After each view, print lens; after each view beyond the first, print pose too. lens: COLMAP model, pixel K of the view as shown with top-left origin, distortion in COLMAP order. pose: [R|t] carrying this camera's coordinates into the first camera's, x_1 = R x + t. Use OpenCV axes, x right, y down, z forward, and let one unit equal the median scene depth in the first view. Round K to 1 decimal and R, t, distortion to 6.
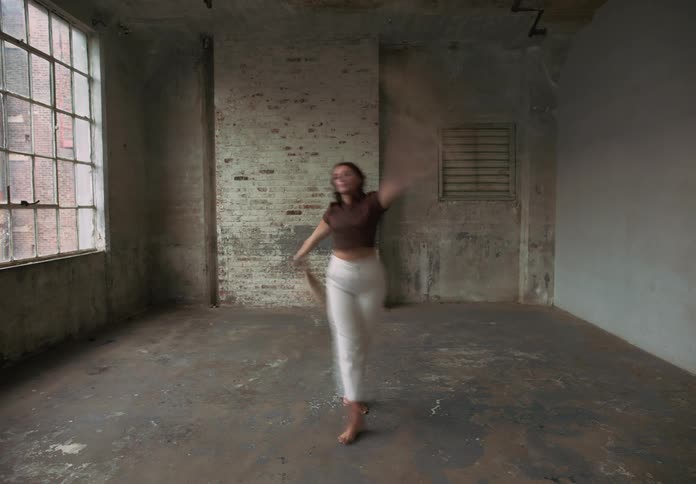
lens RADIAL K [[523.9, 0, 346.1], [0, 523.9, 230.8], [0, 0, 1]] dist [-0.013415, 0.038388]
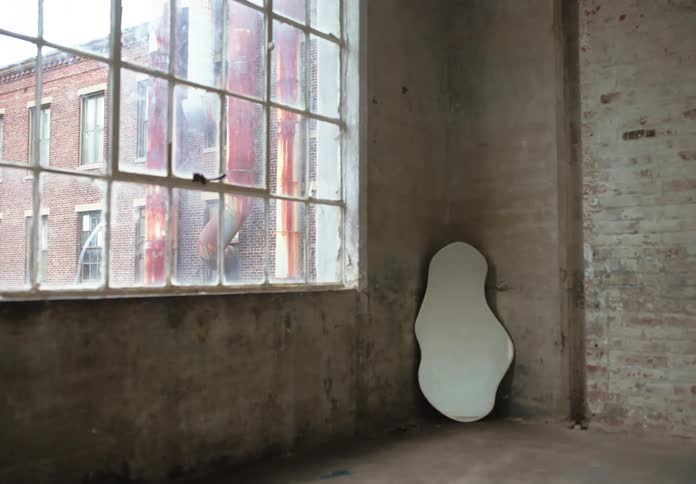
lens RADIAL K [[728.2, 0, 349.6], [0, 728.2, 244.0], [0, 0, 1]] dist [-0.029787, 0.000000]
pose [[0.825362, -0.023921, -0.564097, -0.061223], [-0.038601, 0.994374, -0.098647, 0.059973], [0.563283, 0.103195, 0.819795, 0.378023]]
